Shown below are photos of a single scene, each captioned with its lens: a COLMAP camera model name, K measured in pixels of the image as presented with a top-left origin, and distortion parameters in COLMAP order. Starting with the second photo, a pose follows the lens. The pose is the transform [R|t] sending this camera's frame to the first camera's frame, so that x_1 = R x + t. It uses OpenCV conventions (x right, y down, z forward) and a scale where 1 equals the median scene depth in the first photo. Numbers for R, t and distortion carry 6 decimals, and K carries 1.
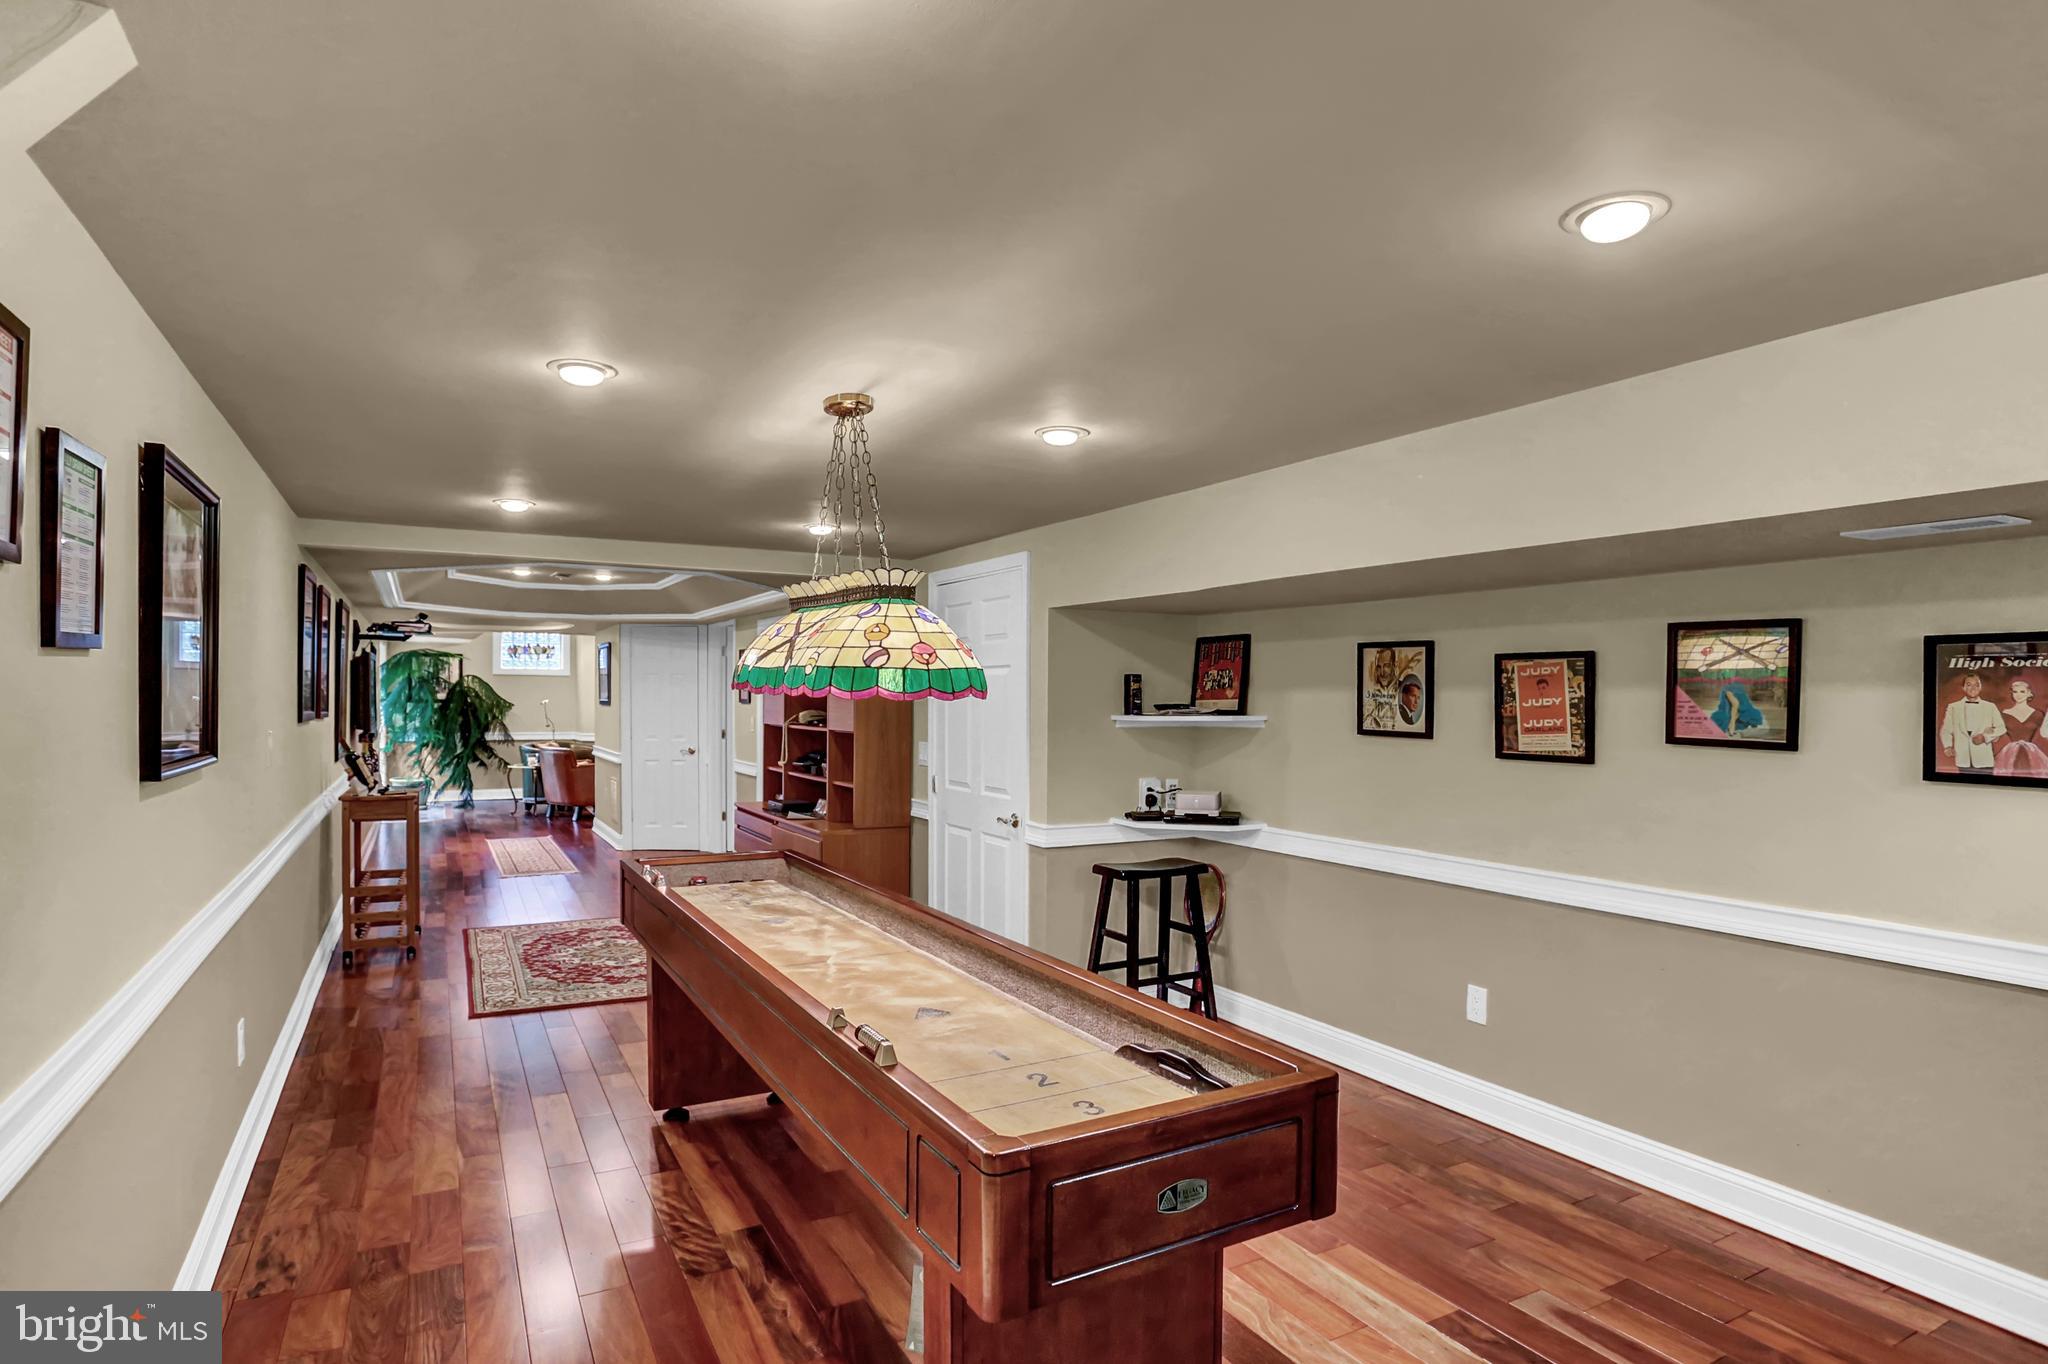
lens RADIAL K [[1103.7, 0, 1018.1], [0, 1103.7, 705.5], [0, 0, 1]] dist [-0.066967, 0.032355]
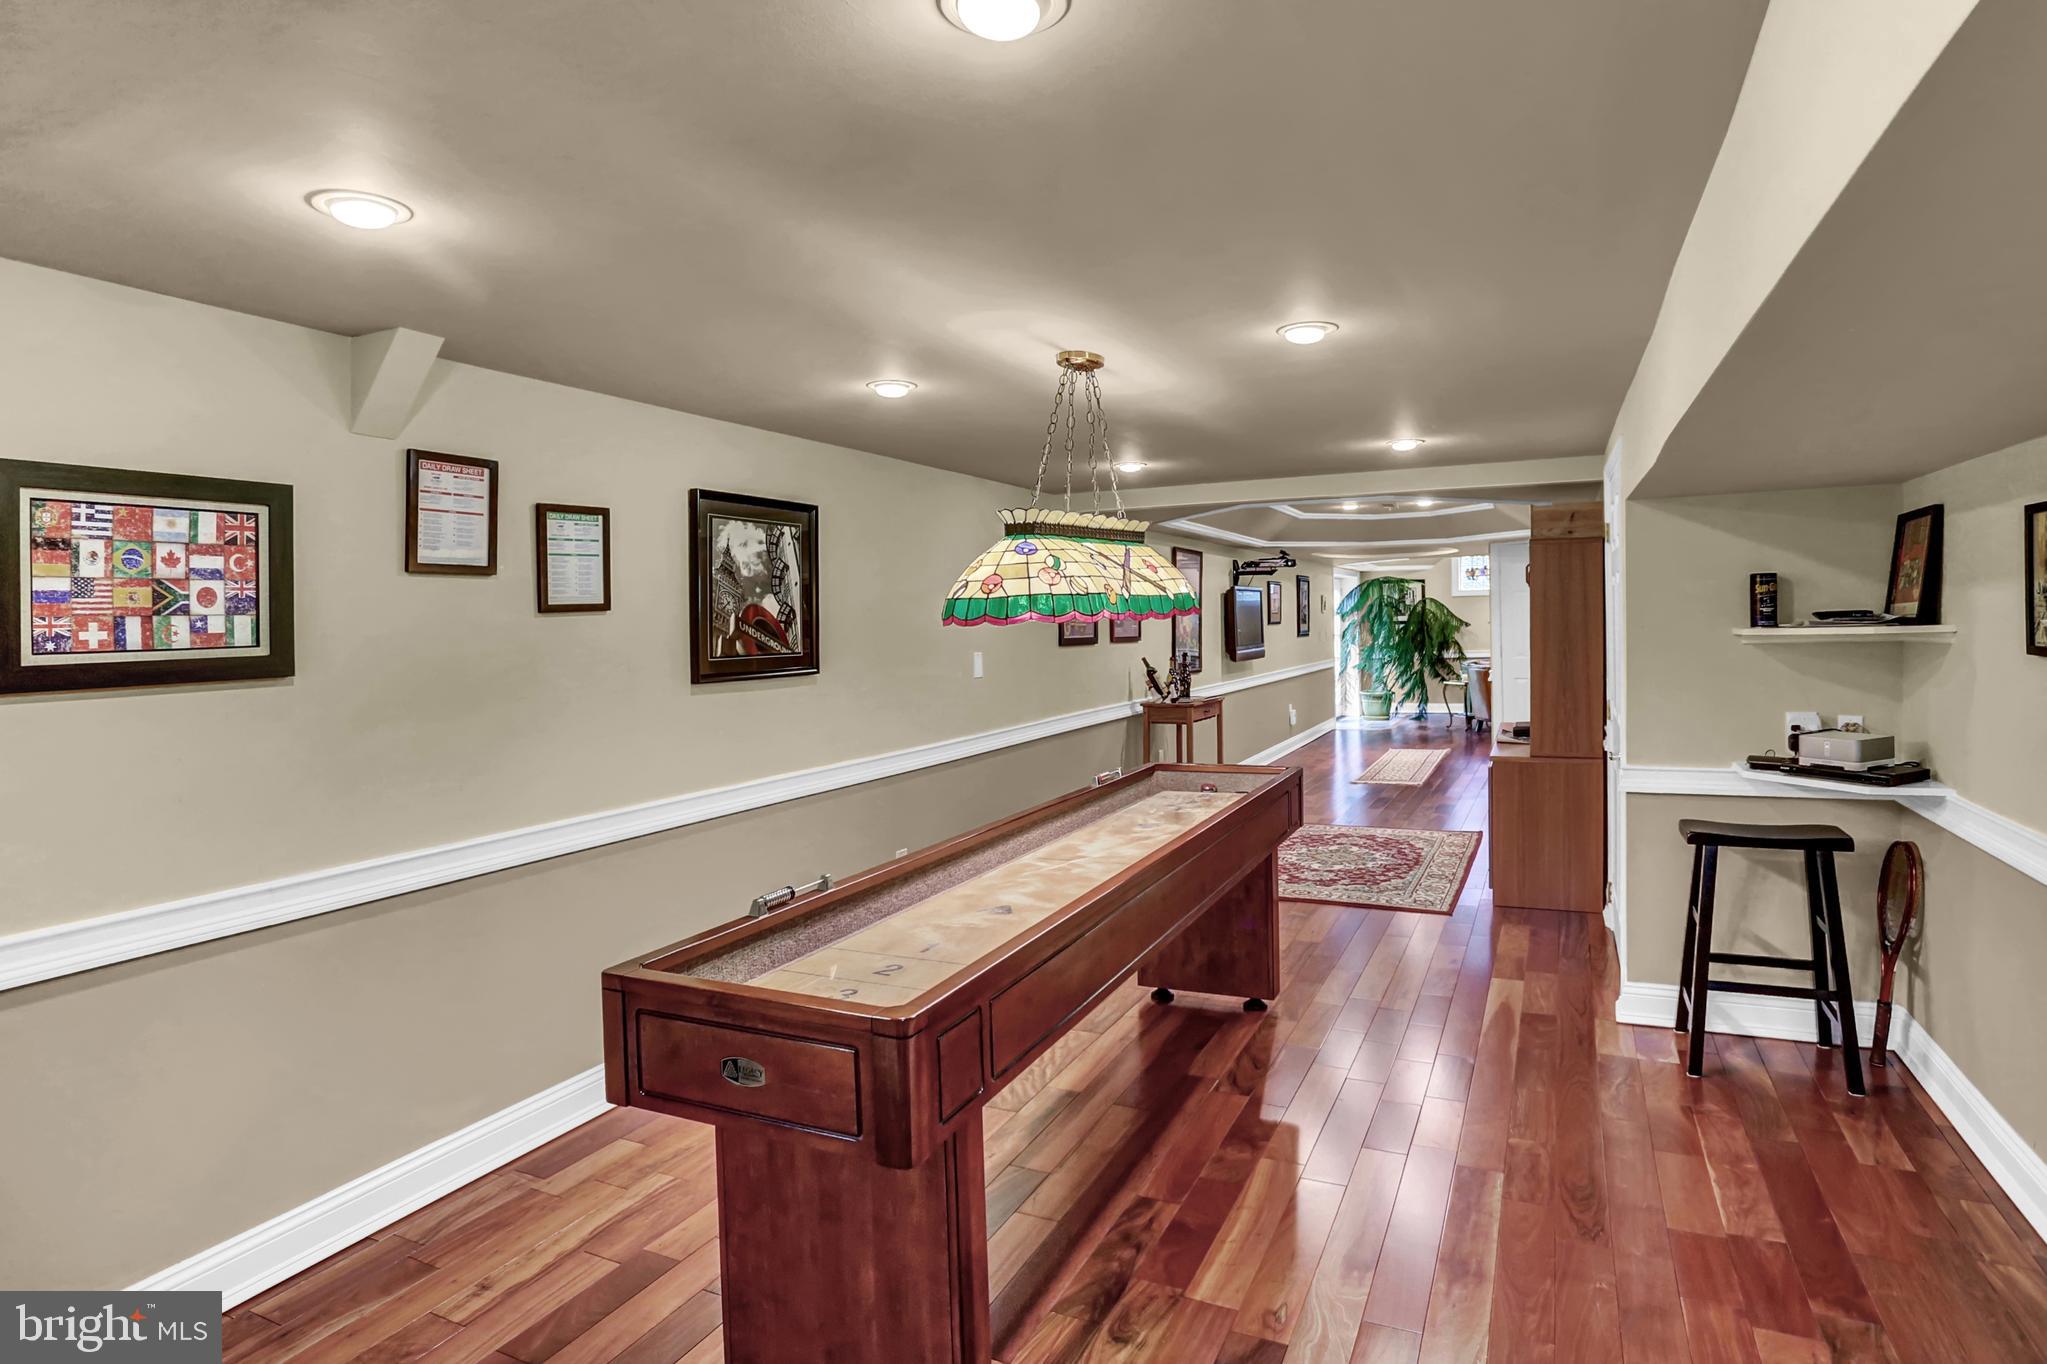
lens RADIAL K [[1049.9, 0, 1020.6], [0, 1049.9, 584.8], [0, 0, 1]] dist [-0.050842, 0.026729]
pose [[0.601204, -0.053243, -0.797320, 0.245489], [0.023395, 0.998523, -0.049038, 0.001534], [0.798753, 0.010828, 0.601561, 0.118276]]
